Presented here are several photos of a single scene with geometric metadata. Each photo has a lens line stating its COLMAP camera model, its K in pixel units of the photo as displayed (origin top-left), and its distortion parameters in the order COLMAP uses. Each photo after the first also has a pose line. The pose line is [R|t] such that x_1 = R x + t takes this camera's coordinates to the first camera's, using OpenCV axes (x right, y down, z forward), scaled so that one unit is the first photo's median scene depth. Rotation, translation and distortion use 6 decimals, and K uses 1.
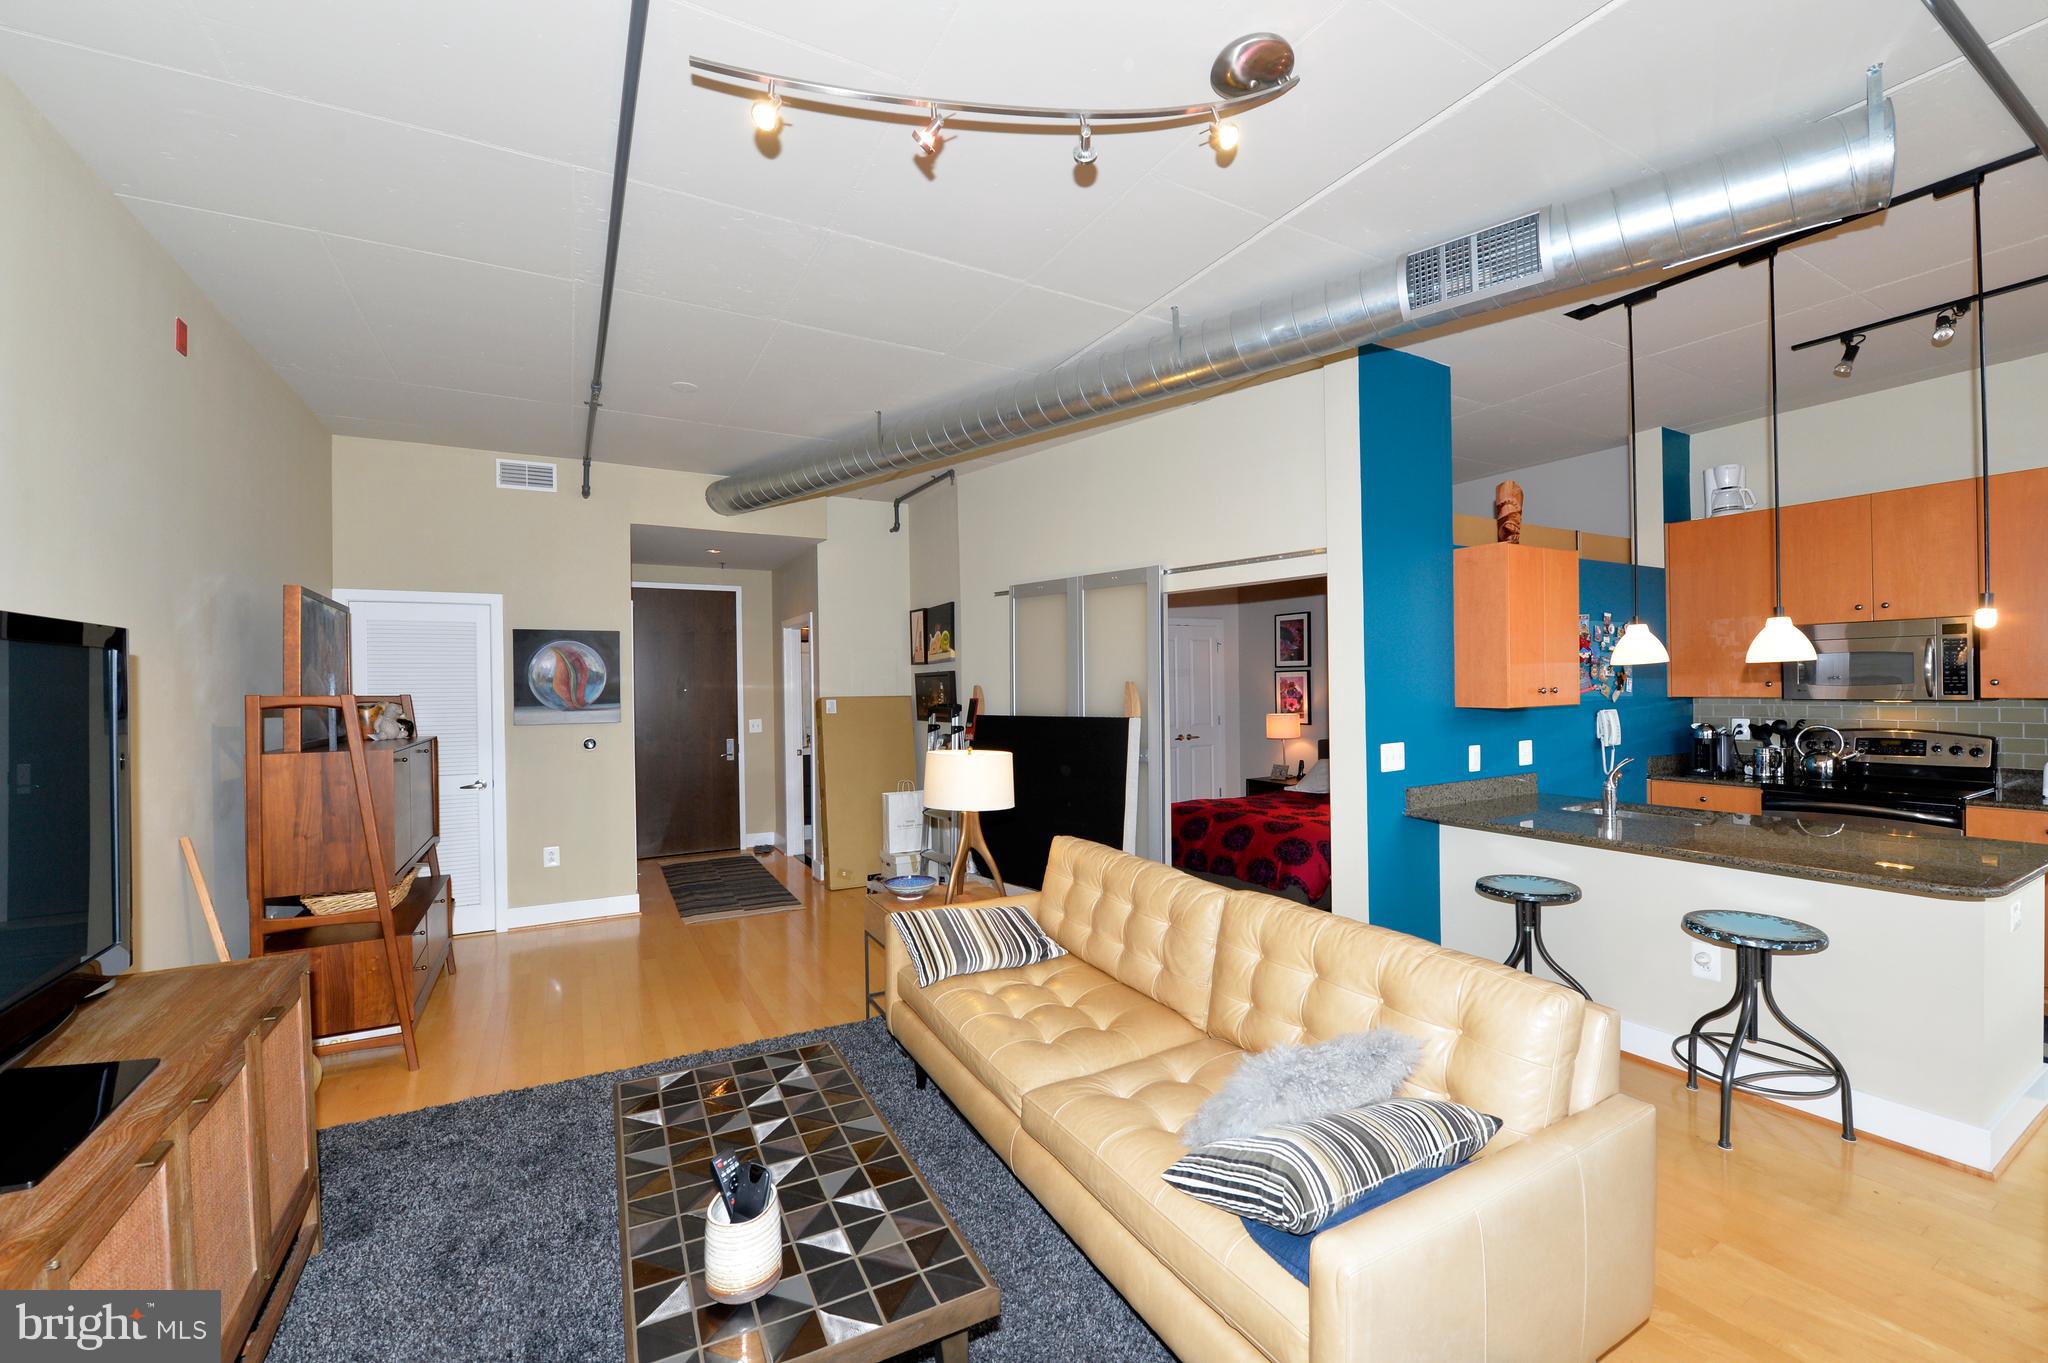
lens RADIAL K [[818.4, 0, 1019.5], [0, 818.4, 687.1], [0, 0, 1]] dist [-0.016205, -0.001652]
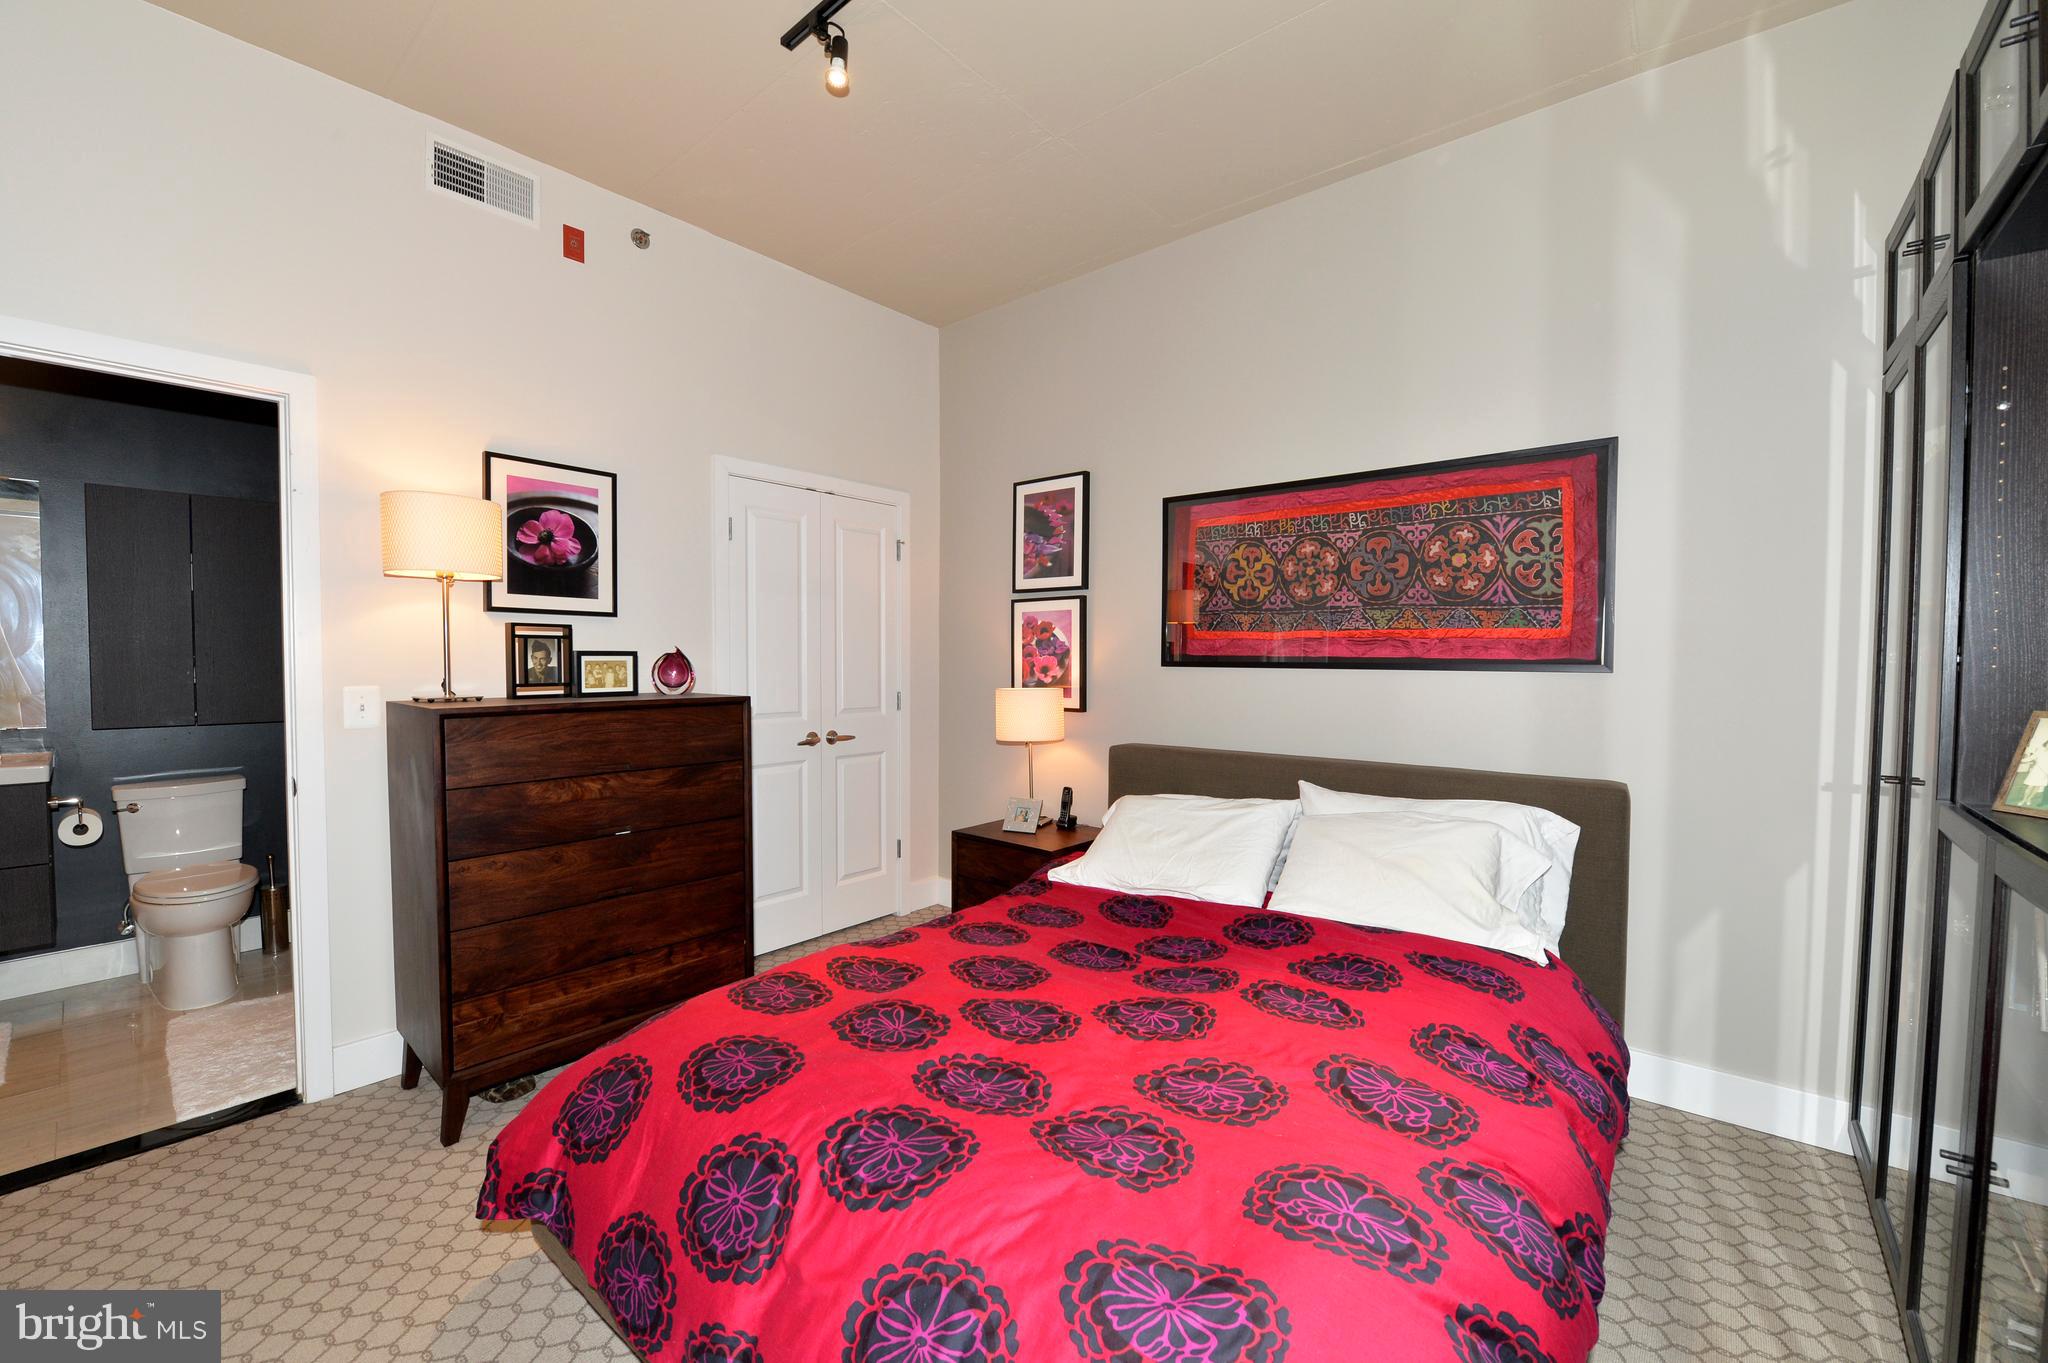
lens RADIAL K [[818.4, 0, 1025.5], [0, 818.4, 673.9], [0, 0, 1]] dist [-0.016205, -0.001652]
pose [[0.935002, 0.009849, 0.354507, 0.269799], [-0.015472, 0.999795, 0.013029, 0.032555], [-0.354306, -0.017667, 0.934963, 0.987276]]
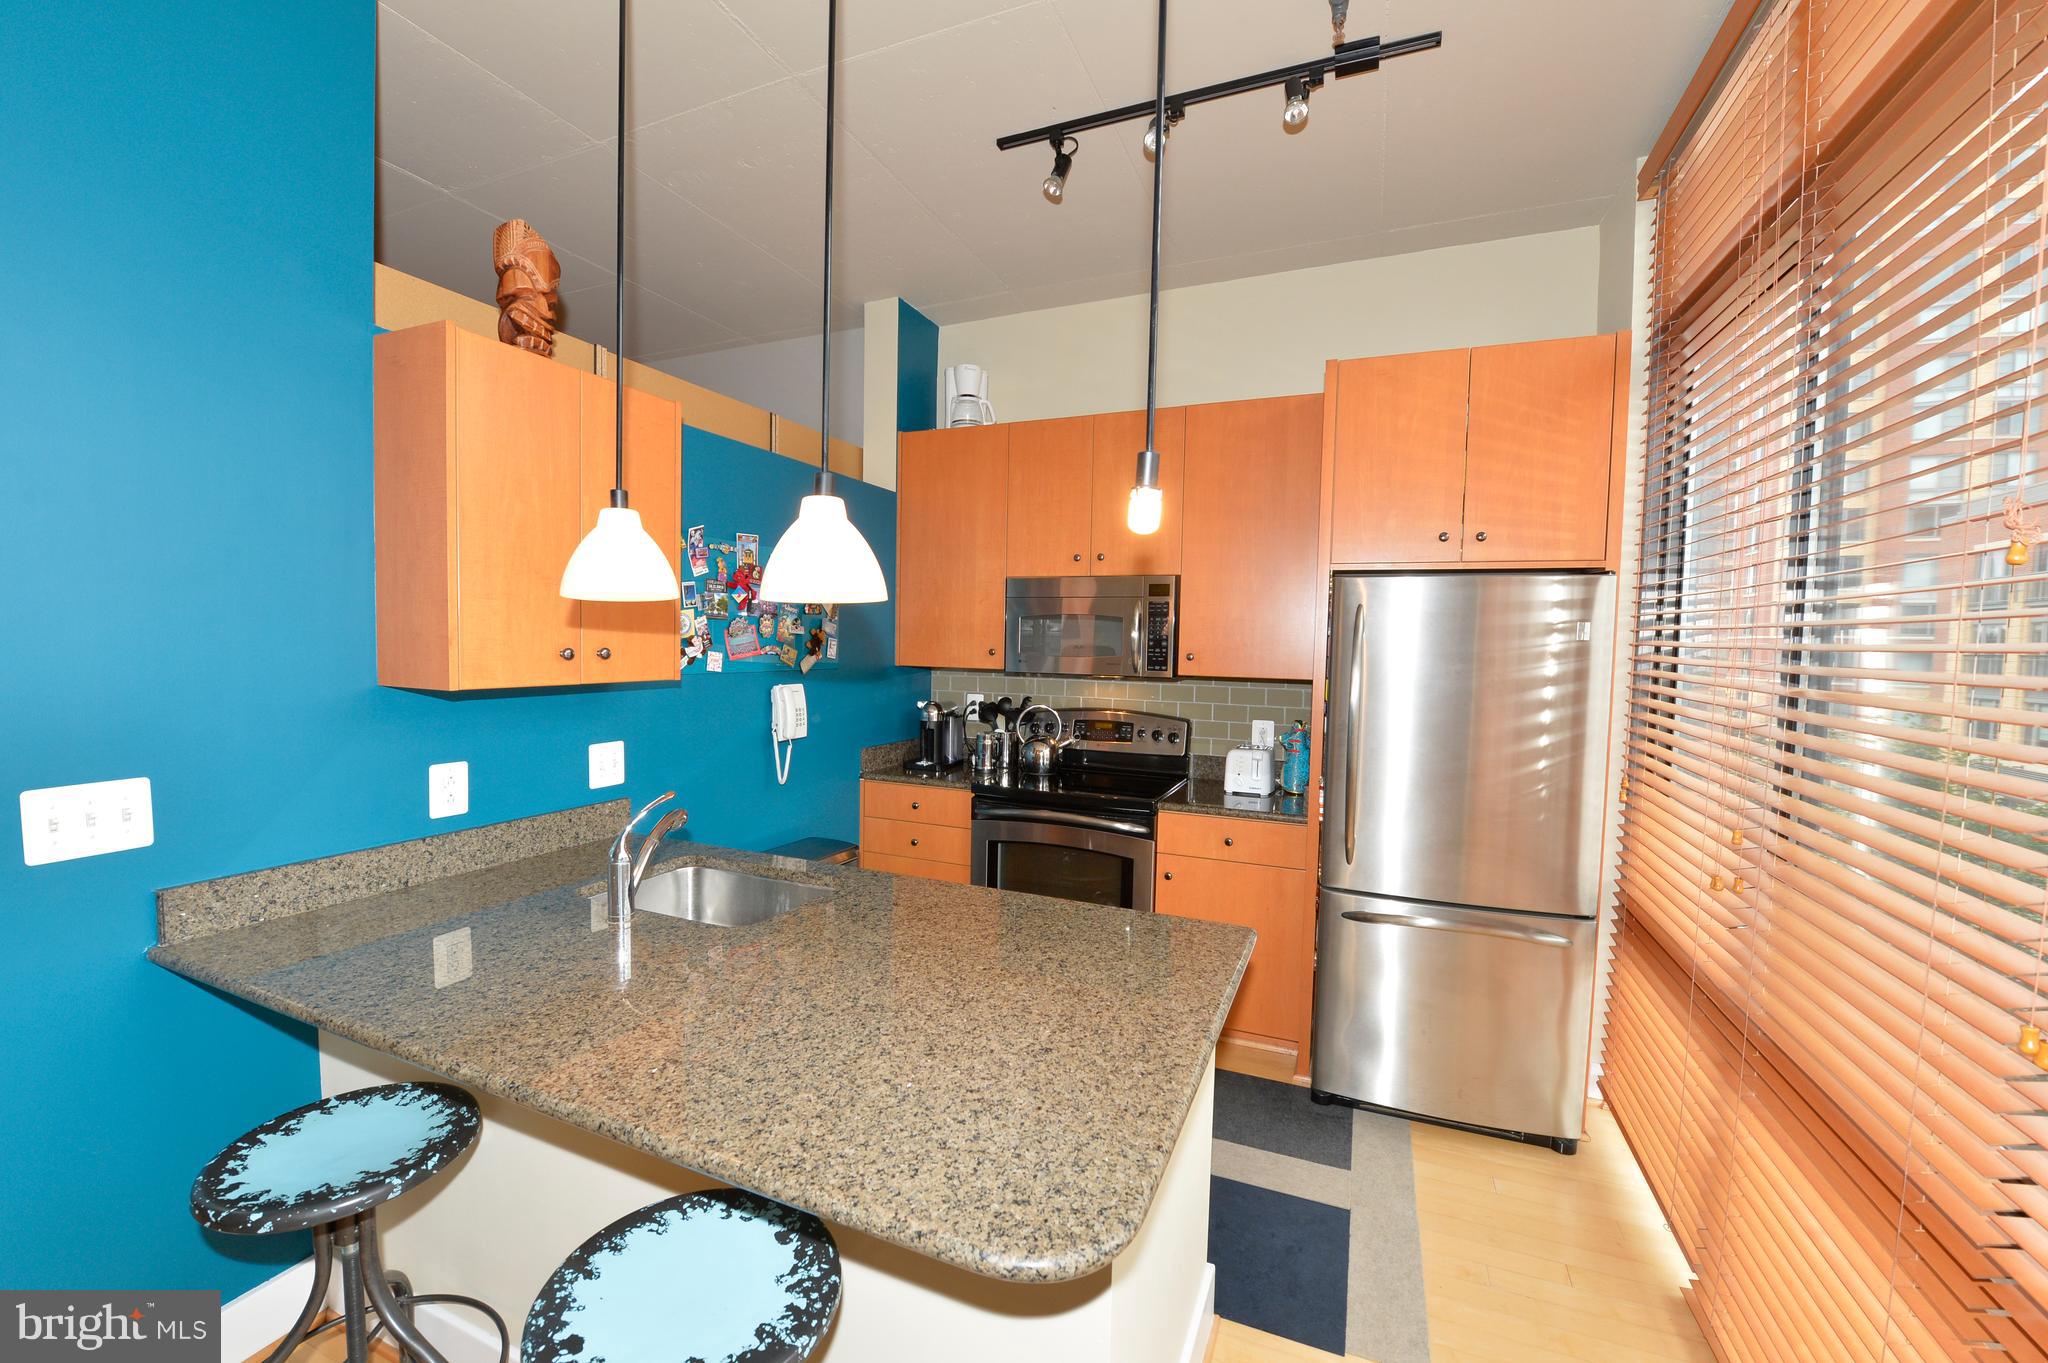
lens RADIAL K [[818.4, 0, 1023.2], [0, 818.4, 685.8], [0, 0, 1]] dist [-0.016205, -0.001652]
pose [[0.786423, -0.000312, 0.617688, 0.477226], [-0.032446, 0.998598, 0.041815, -0.005037], [-0.616835, -0.052926, 0.785311, 0.370300]]
